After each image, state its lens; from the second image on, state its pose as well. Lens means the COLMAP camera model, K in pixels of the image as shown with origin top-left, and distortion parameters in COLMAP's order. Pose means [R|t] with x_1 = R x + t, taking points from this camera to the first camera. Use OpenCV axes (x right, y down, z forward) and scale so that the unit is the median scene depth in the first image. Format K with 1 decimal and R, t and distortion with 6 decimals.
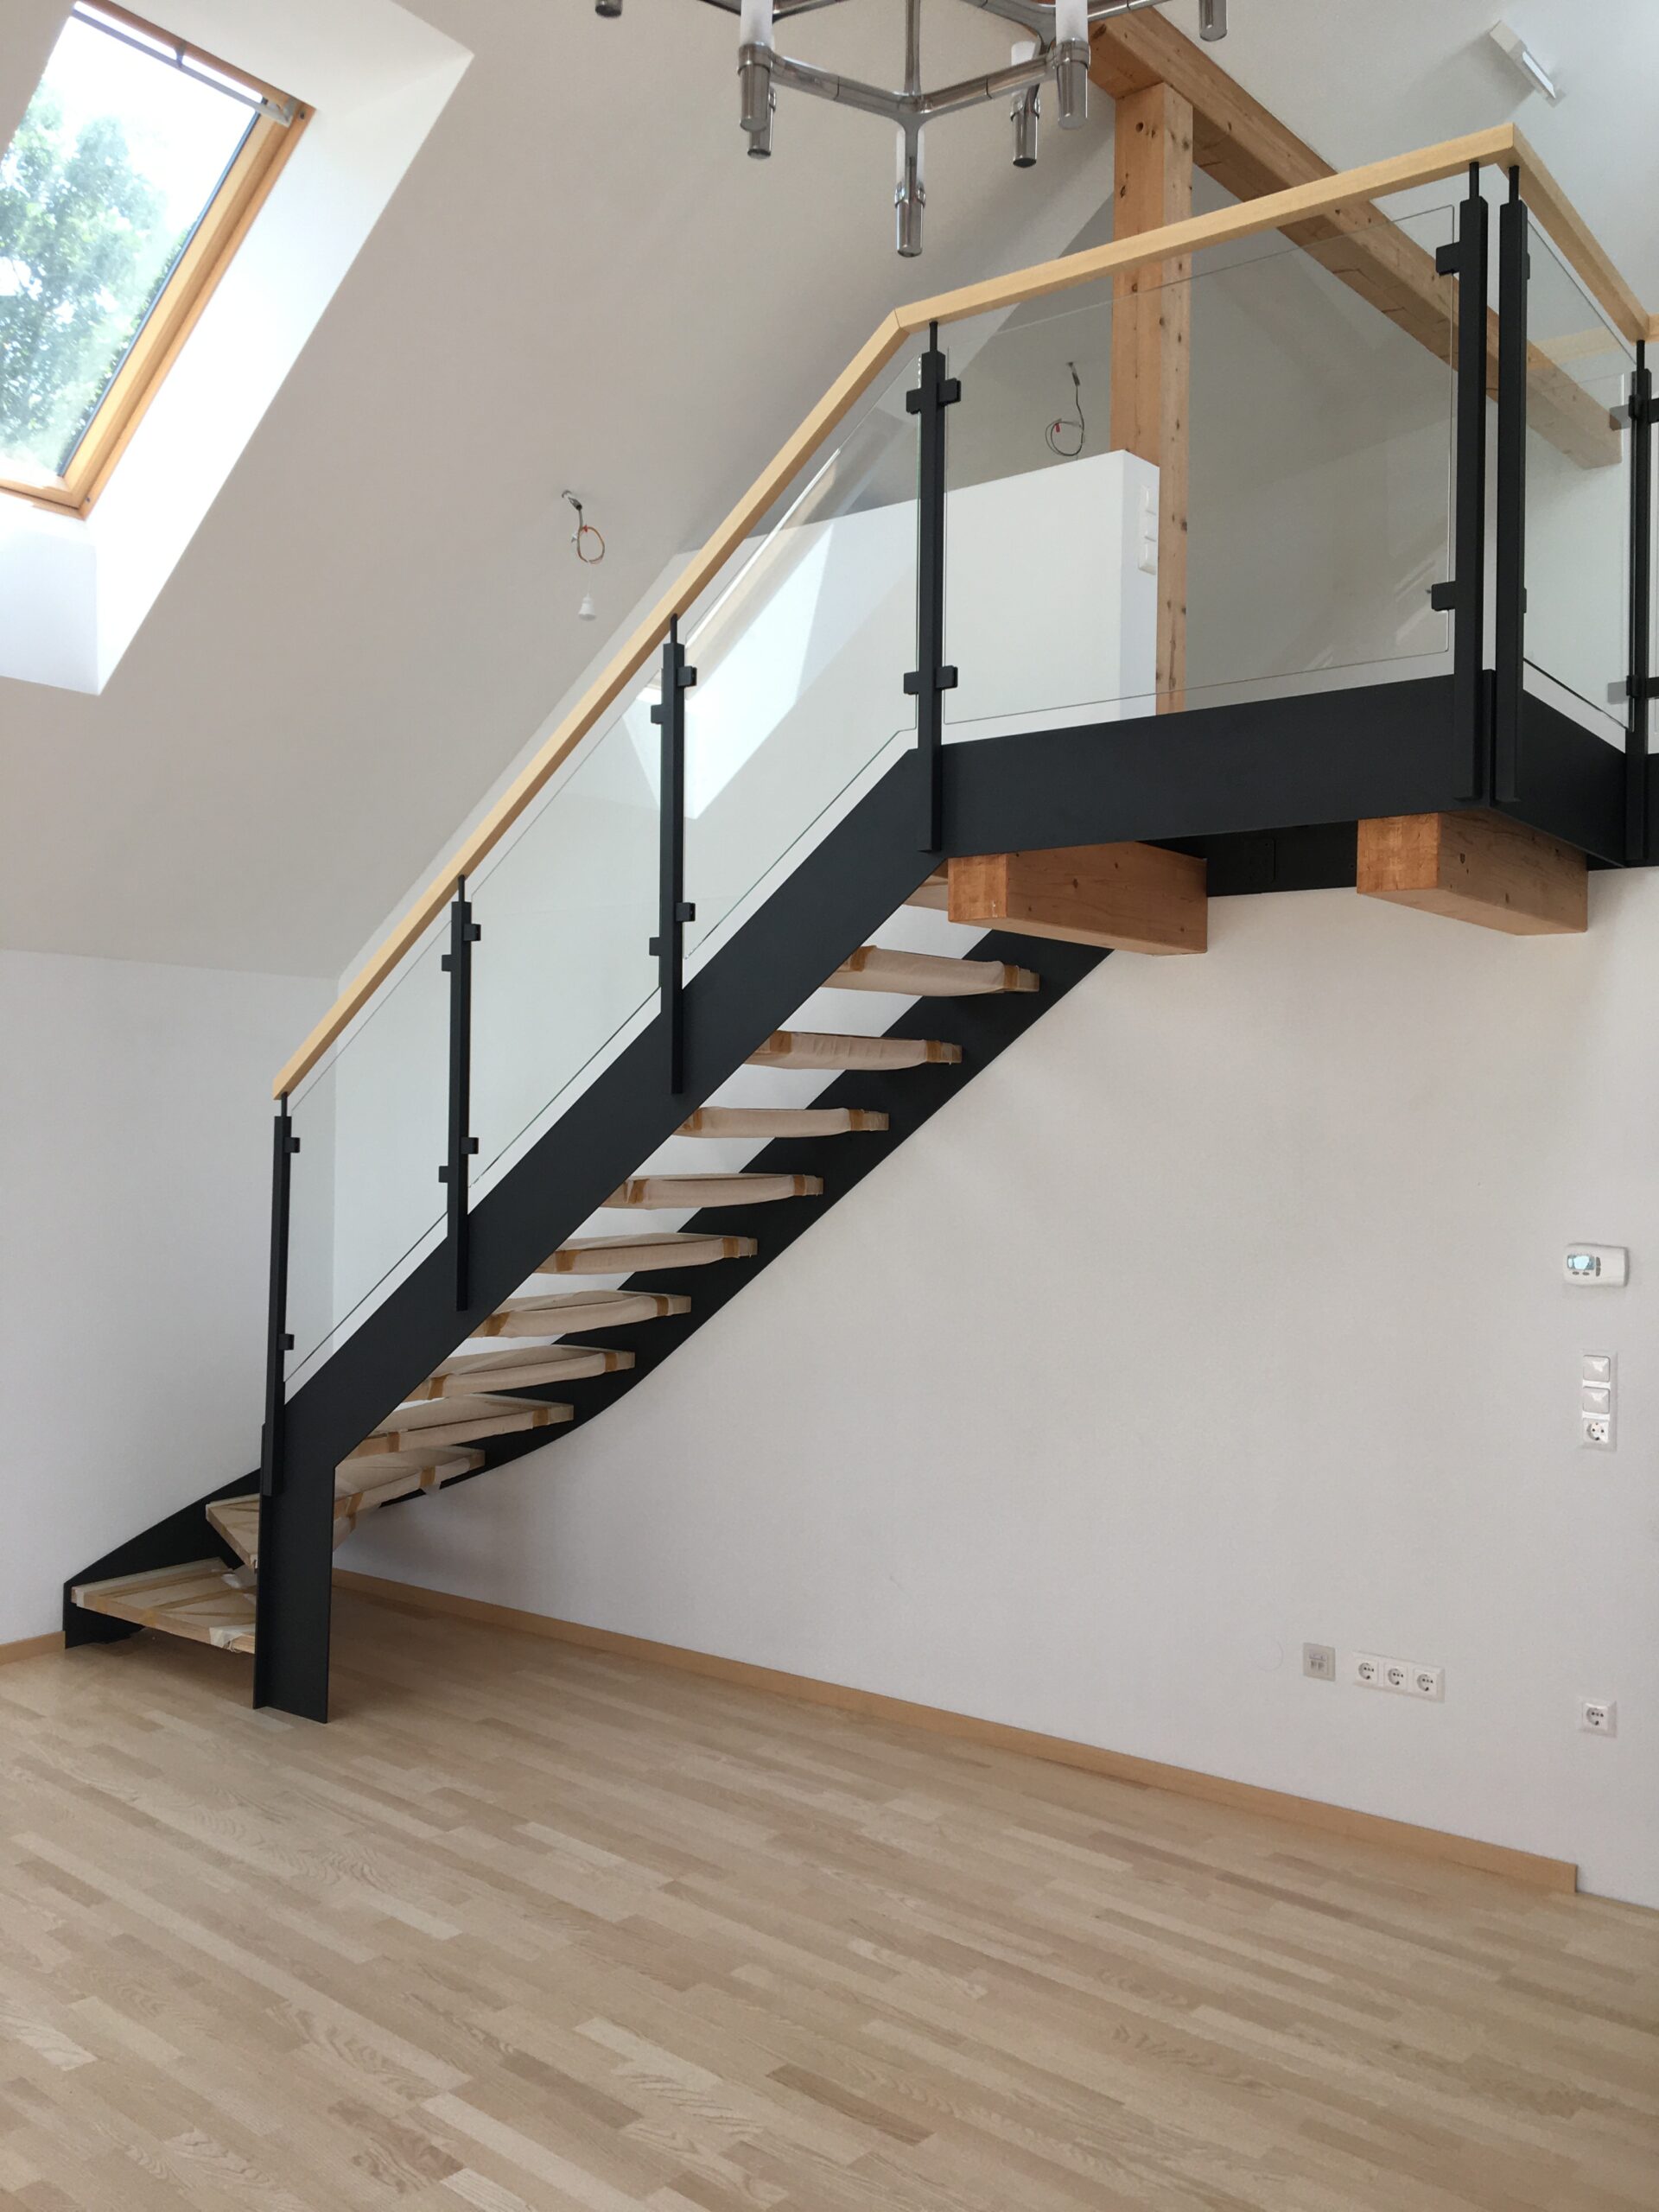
lens RADIAL K [[1868.9, 0, 829.5], [0, 1868.9, 1106.0], [0, 0, 1]] dist [0.079771, -0.108209]
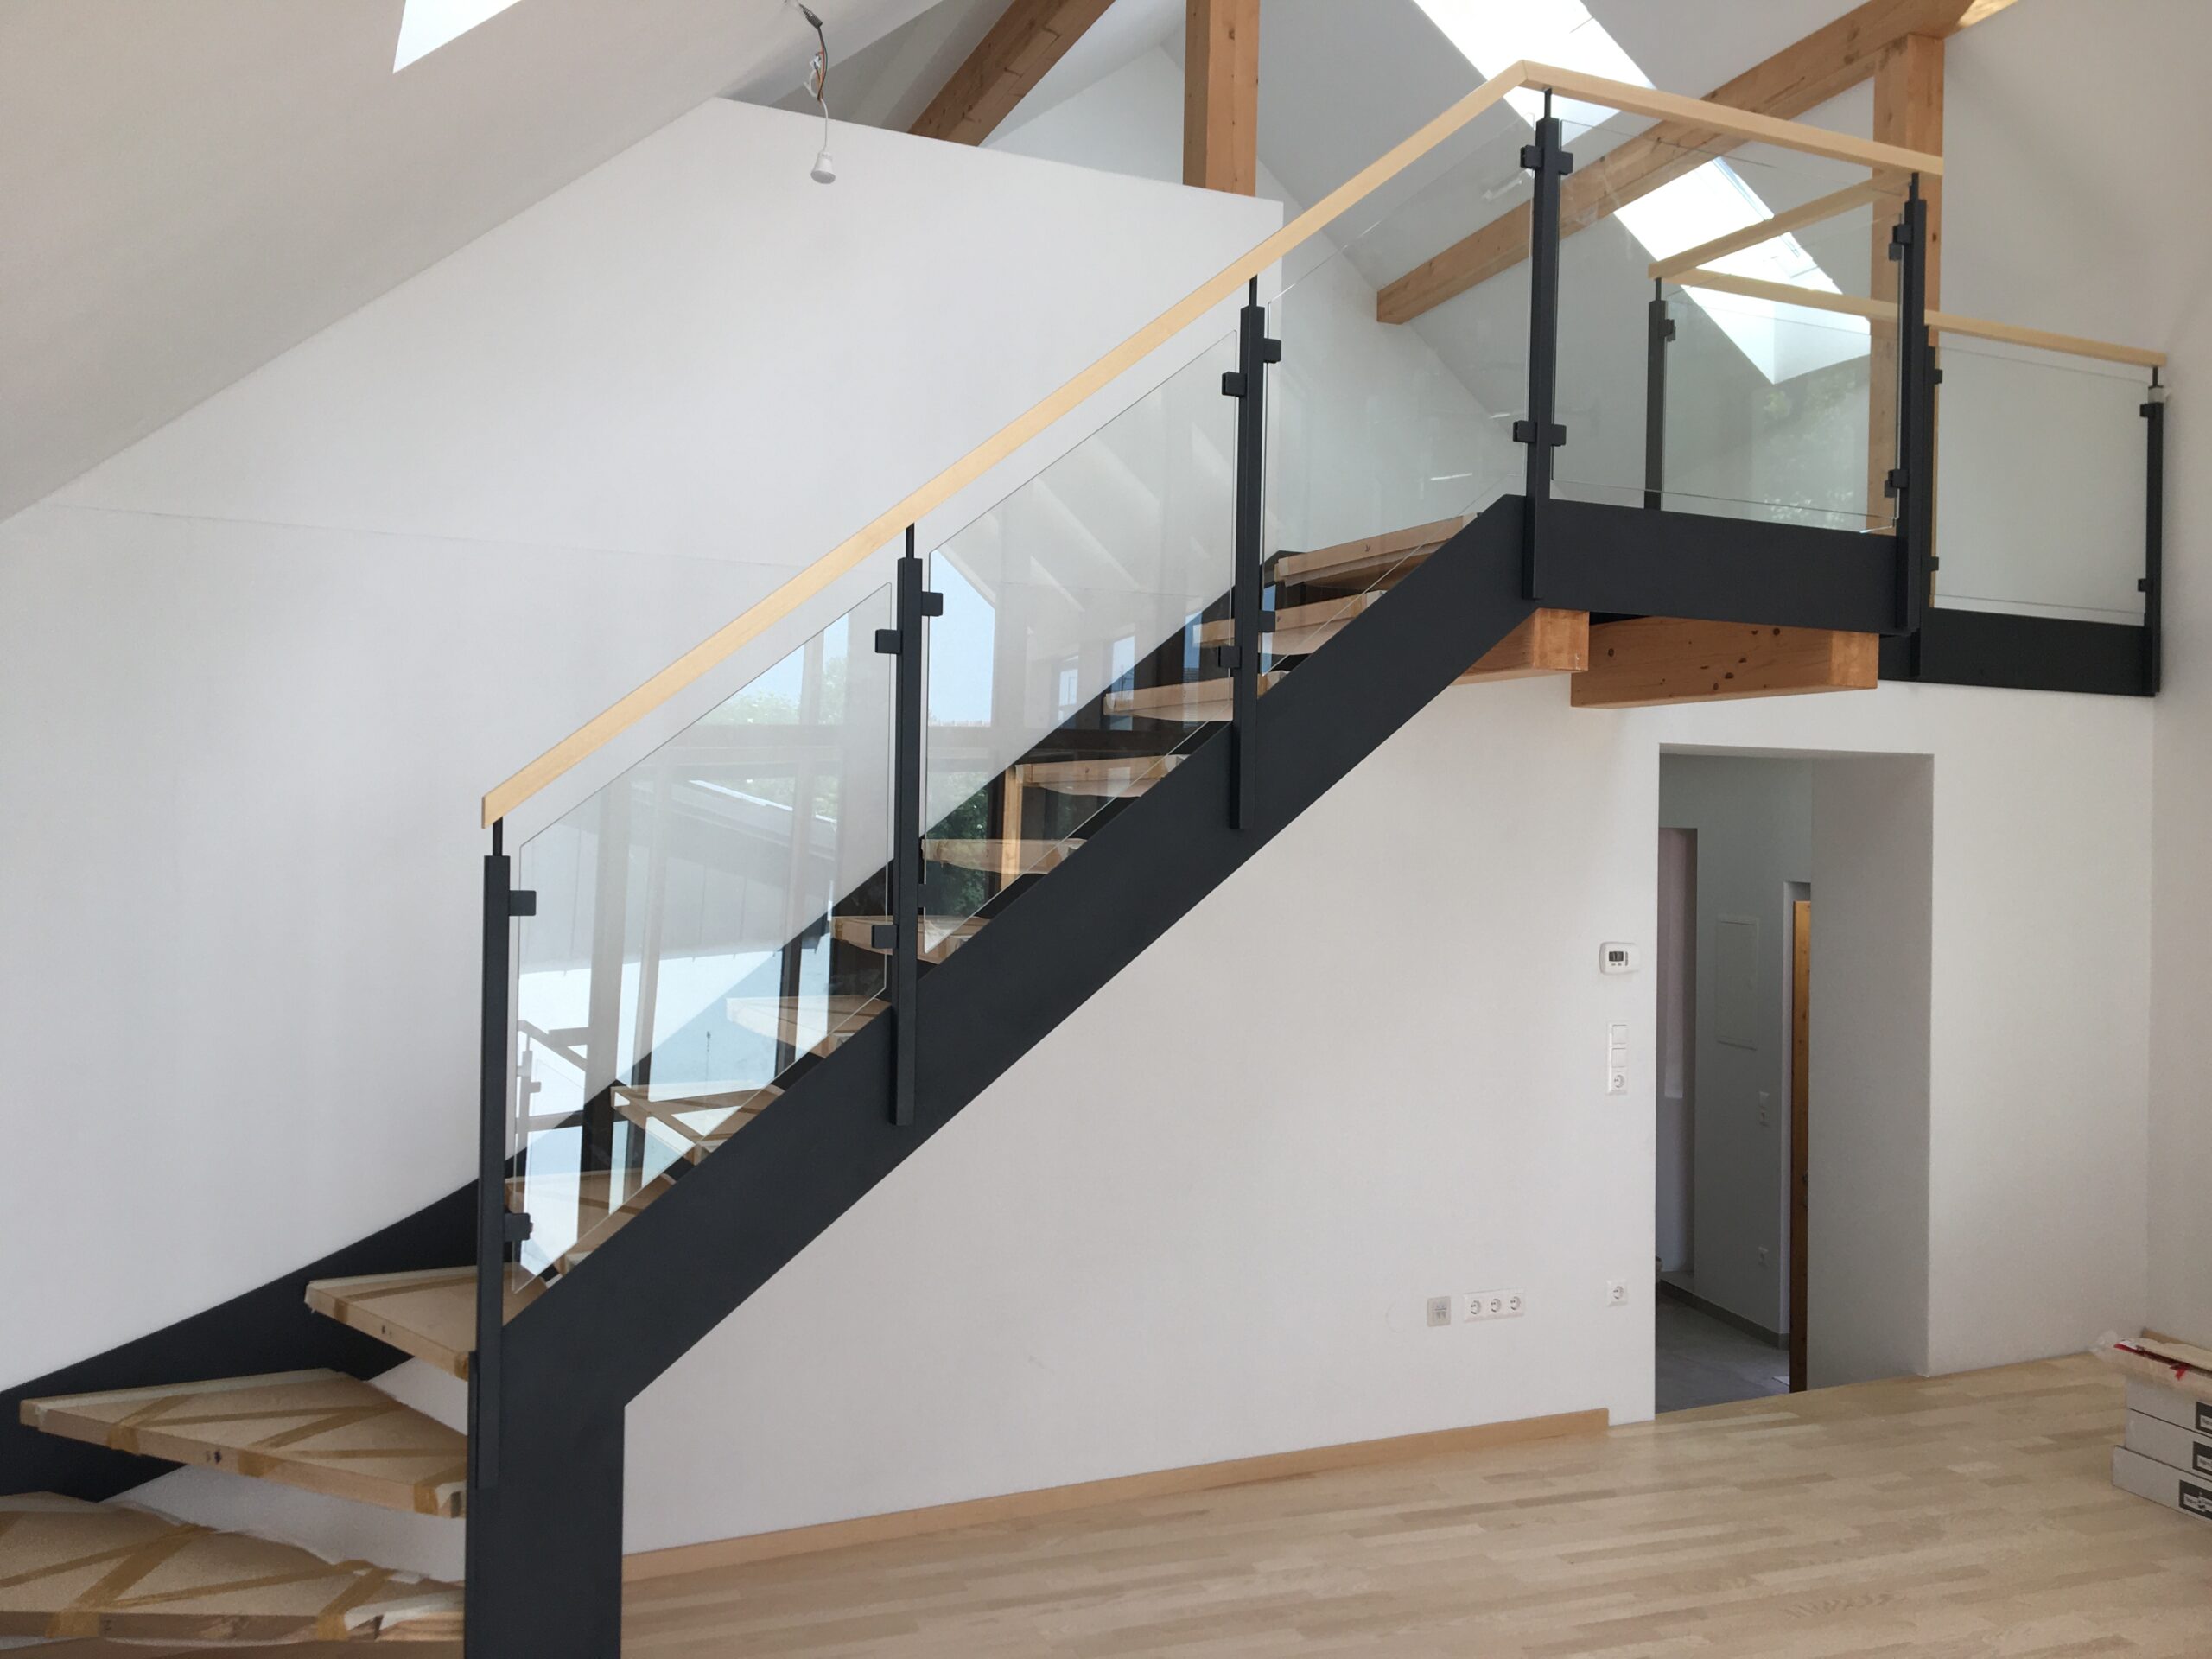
lens RADIAL K [[1868.9, 0, 1106.0], [0, 1868.9, 829.5], [0, 0, 1]] dist [0.079771, -0.108209]
pose [[0.463626, -0.003557, 0.886024, -0.984042], [-0.015100, 0.999815, 0.011915, -0.017459], [-0.885902, -0.018903, 0.463487, 0.731731]]
